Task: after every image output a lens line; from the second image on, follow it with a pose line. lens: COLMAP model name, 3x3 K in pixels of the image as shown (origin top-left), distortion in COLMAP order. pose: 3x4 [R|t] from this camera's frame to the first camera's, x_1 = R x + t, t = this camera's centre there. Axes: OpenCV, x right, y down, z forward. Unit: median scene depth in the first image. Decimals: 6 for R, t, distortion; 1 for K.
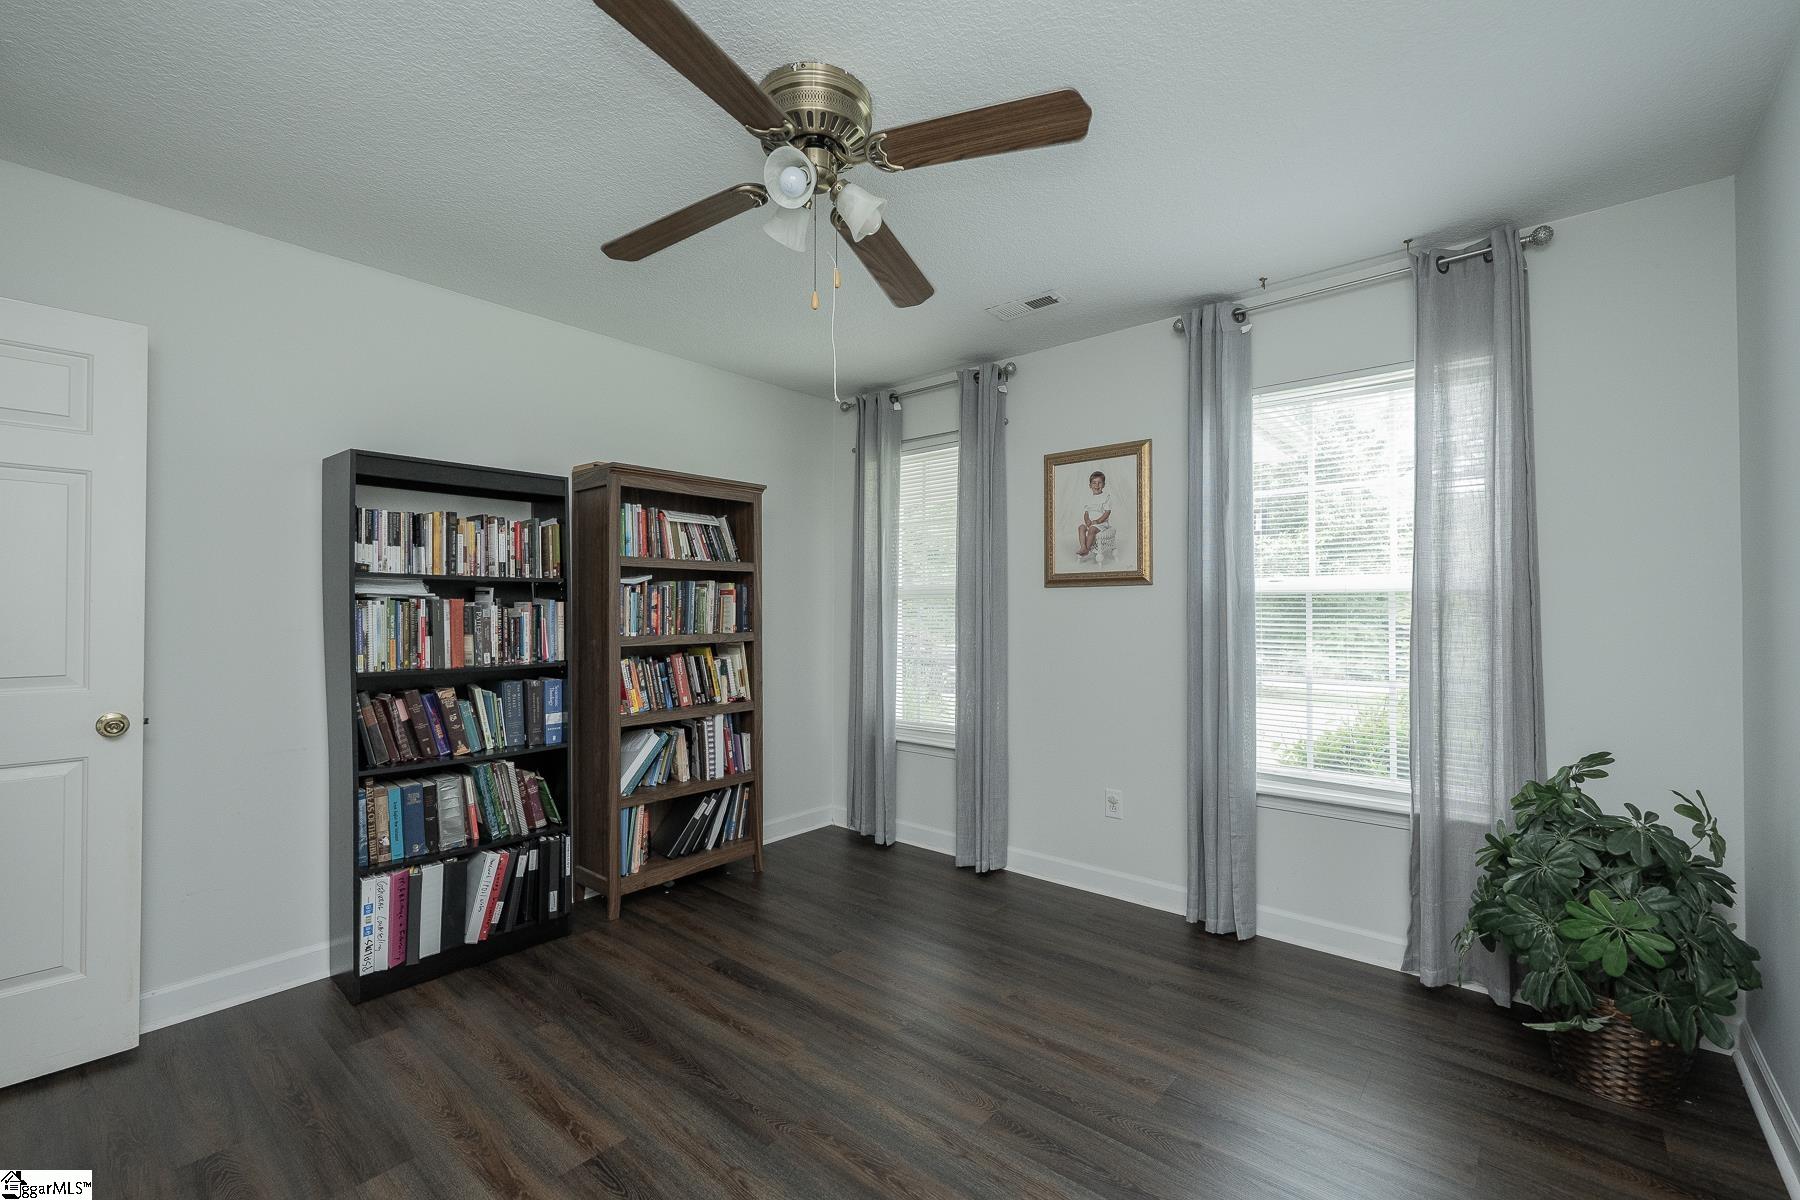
lens RADIAL K [[759.6, 0, 894.6], [0, 759.6, 609.1], [0, 0, 1]] dist [-0.000580, 0.000034]
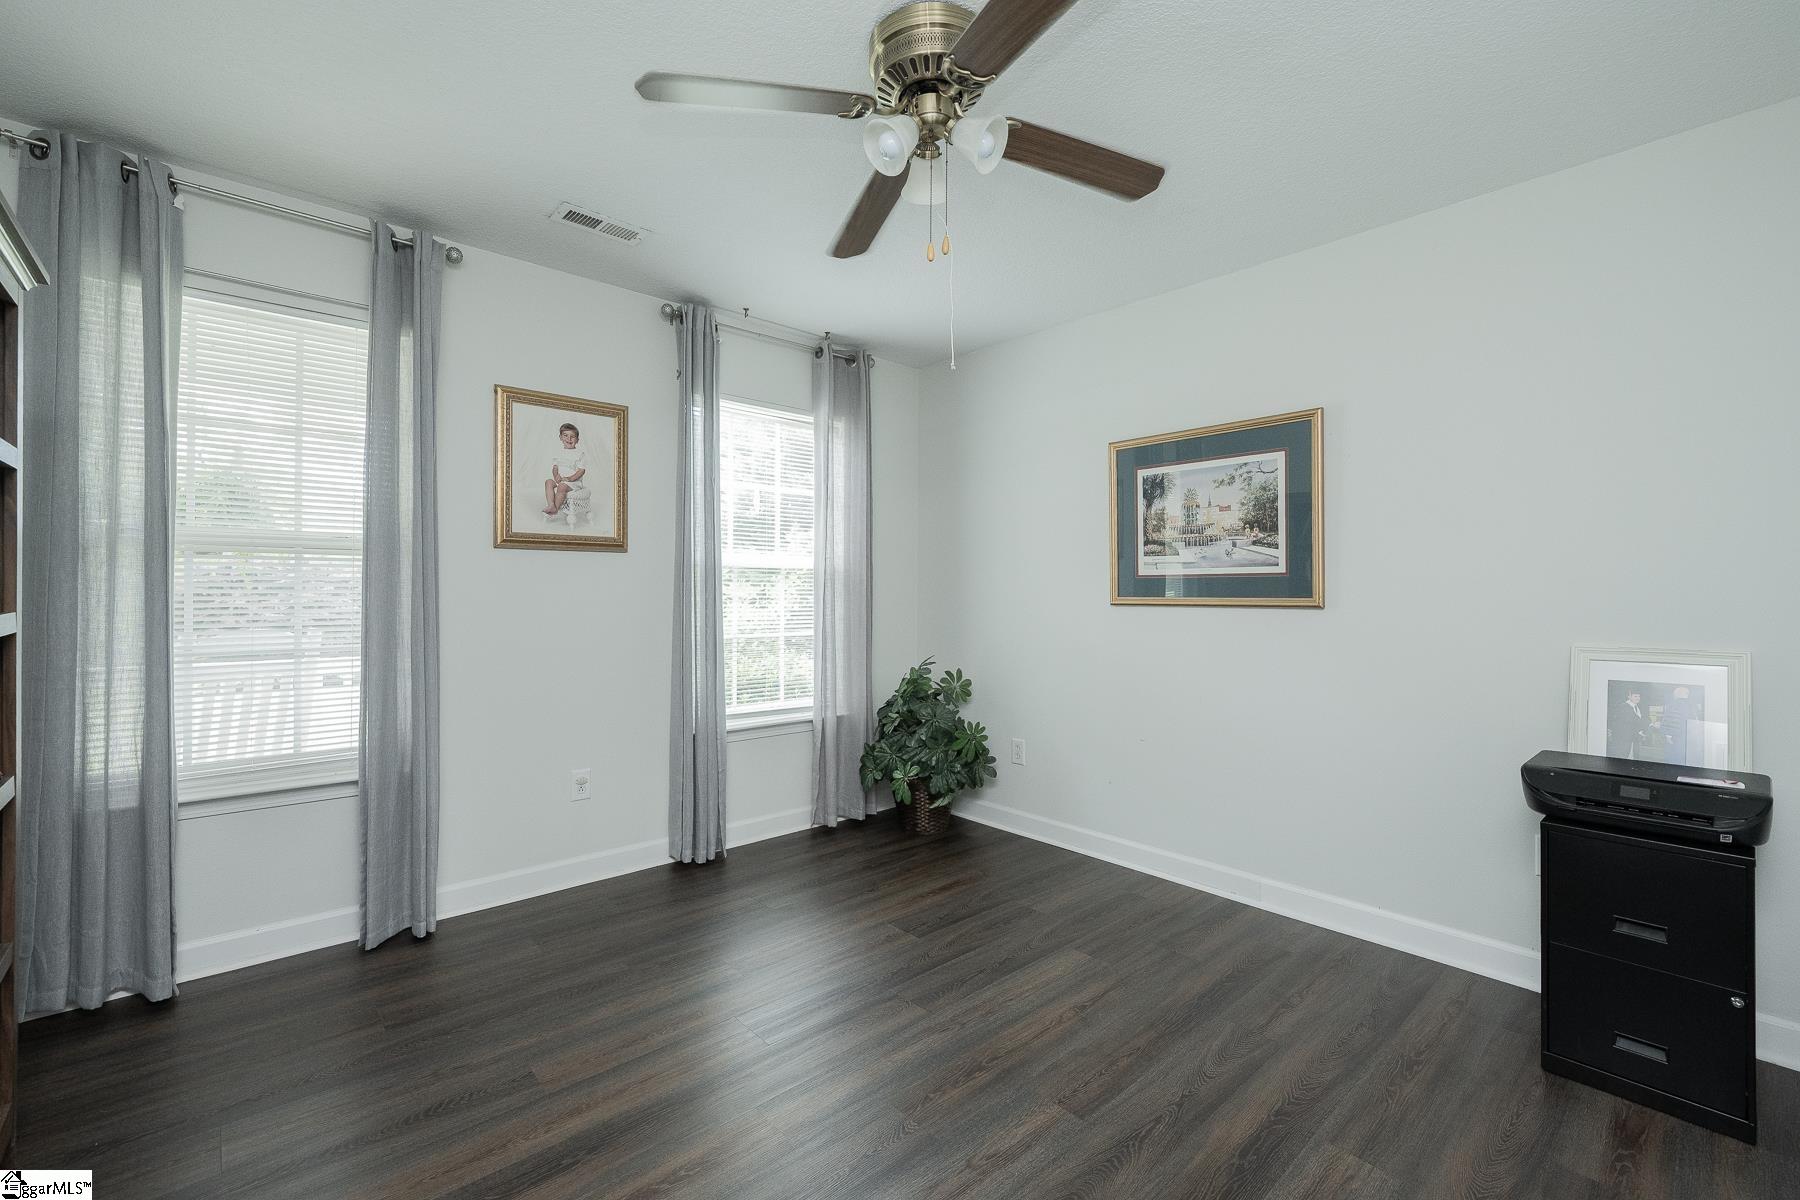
lens RADIAL K [[759.6, 0, 894.3], [0, 759.6, 589.9], [0, 0, 1]] dist [-0.000580, 0.000034]
pose [[0.143606, -0.006699, 0.989612, -0.576143], [-0.016505, 0.999822, 0.009163, 0.002043], [-0.989497, -0.017649, 0.143469, 0.488204]]
